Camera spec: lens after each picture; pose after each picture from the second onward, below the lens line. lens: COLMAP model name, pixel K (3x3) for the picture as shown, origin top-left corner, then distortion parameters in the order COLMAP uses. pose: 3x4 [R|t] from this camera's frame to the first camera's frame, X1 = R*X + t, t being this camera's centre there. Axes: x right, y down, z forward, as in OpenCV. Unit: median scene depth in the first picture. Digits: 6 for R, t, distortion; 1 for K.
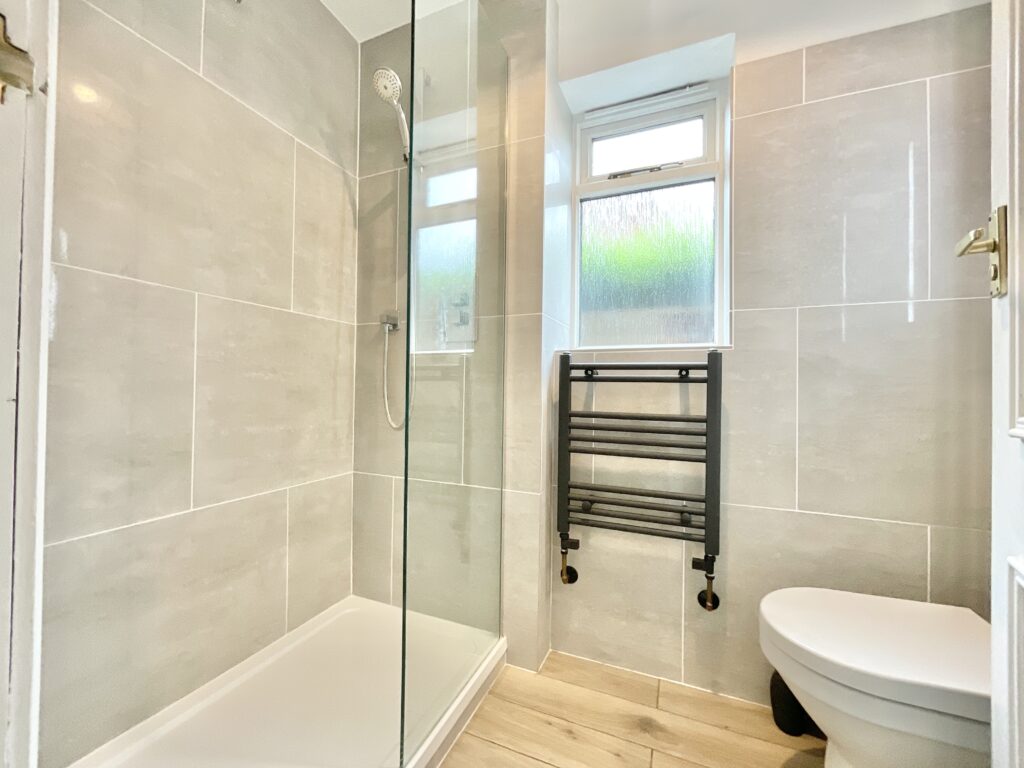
lens RADIAL K [[417.5, 0, 512.0], [0, 417.5, 384.0], [0, 0, 1]] dist [-0.001923, -0.000208]
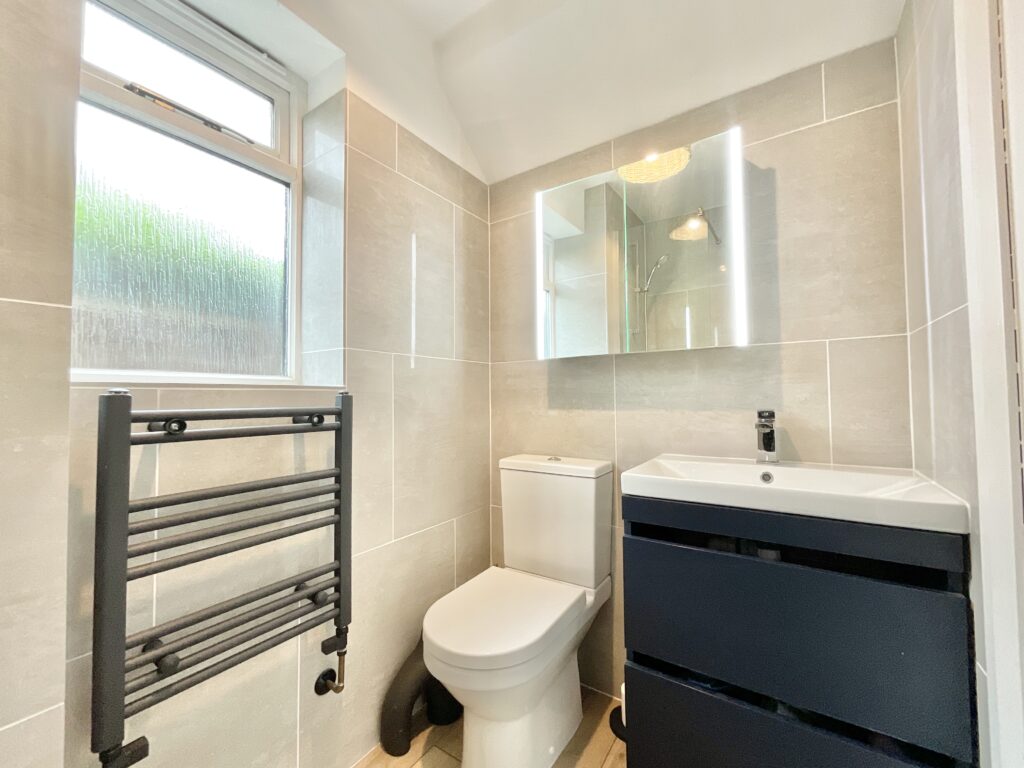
lens RADIAL K [[417.5, 0, 512.0], [0, 417.5, 384.0], [0, 0, 1]] dist [-0.001923, -0.000208]
pose [[0.188363, 0.017243, 0.981948, -0.309658], [-0.000198, 0.999847, -0.017519, -0.080368], [-0.982099, 0.003105, 0.188338, 0.460514]]
